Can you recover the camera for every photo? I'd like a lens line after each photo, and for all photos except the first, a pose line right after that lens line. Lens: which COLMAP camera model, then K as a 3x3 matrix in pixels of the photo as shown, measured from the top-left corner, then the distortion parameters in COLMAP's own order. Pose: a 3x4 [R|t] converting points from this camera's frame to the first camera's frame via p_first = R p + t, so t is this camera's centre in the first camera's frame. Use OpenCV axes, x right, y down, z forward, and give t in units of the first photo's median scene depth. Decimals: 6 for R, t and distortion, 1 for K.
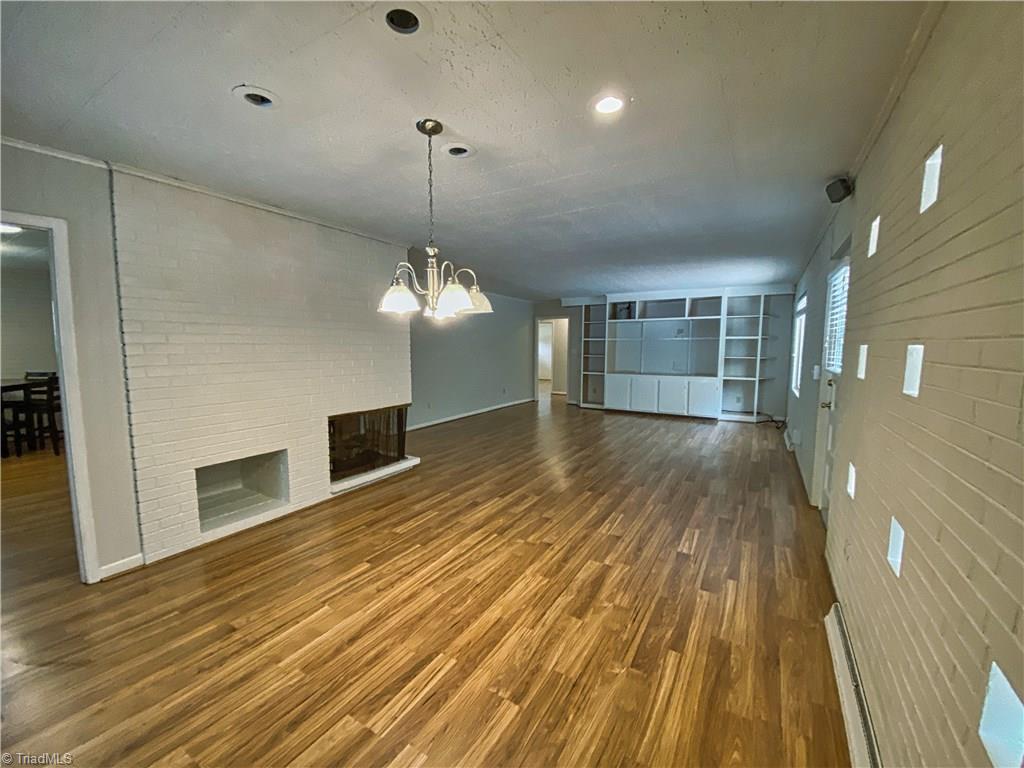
lens RADIAL K [[413.6, 0, 510.7], [0, 413.6, 387.0], [0, 0, 1]] dist [0.032120, -0.026075]
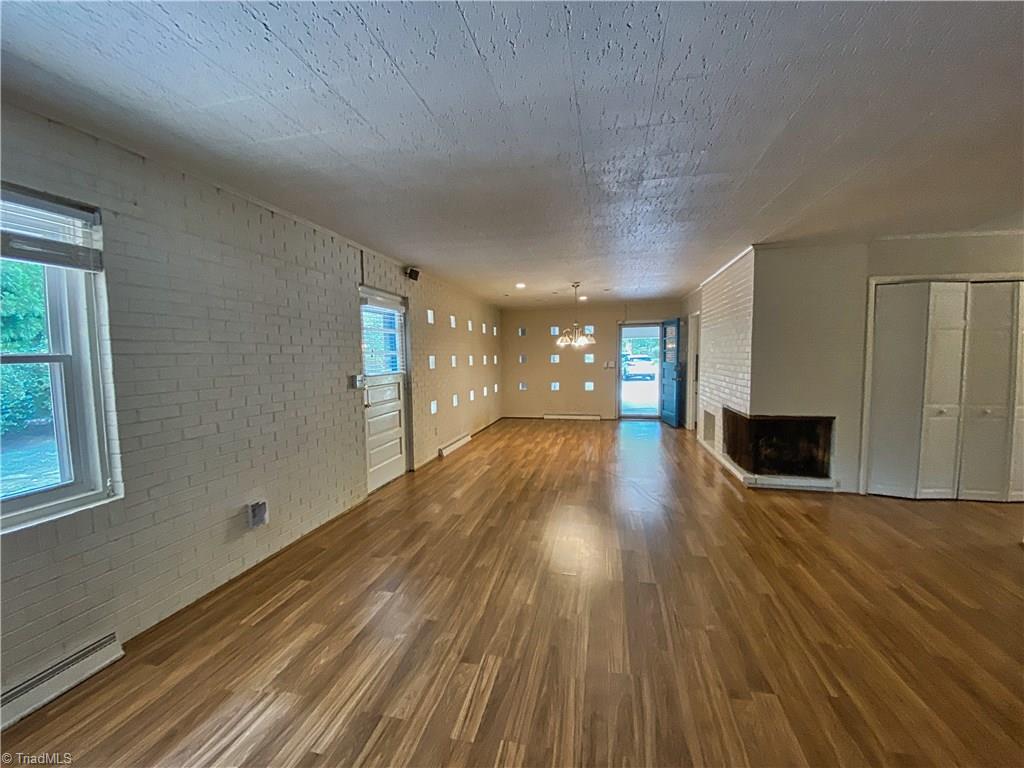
lens RADIAL K [[413.6, 0, 510.7], [0, 413.6, 387.0], [0, 0, 1]] dist [0.032120, -0.026075]
pose [[-0.951017, 0.032267, -0.307450, 0.322132], [-0.022063, 0.984917, 0.171613, -0.100990], [0.308351, 0.169990, -0.935961, 0.995974]]
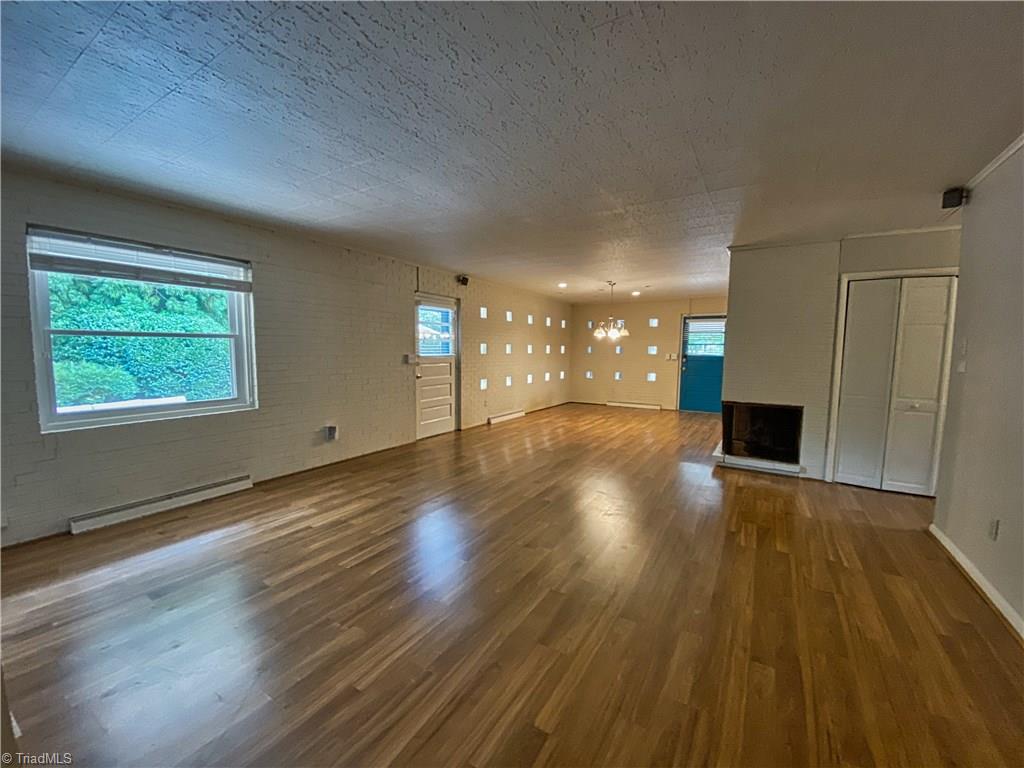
lens RADIAL K [[413.6, 0, 510.7], [0, 413.6, 387.0], [0, 0, 1]] dist [0.032120, -0.026075]
pose [[-0.999862, -0.014312, 0.008381, 0.160675], [-0.012414, 0.980913, 0.194049, -0.111812], [-0.010998, 0.193918, -0.980956, 1.183077]]
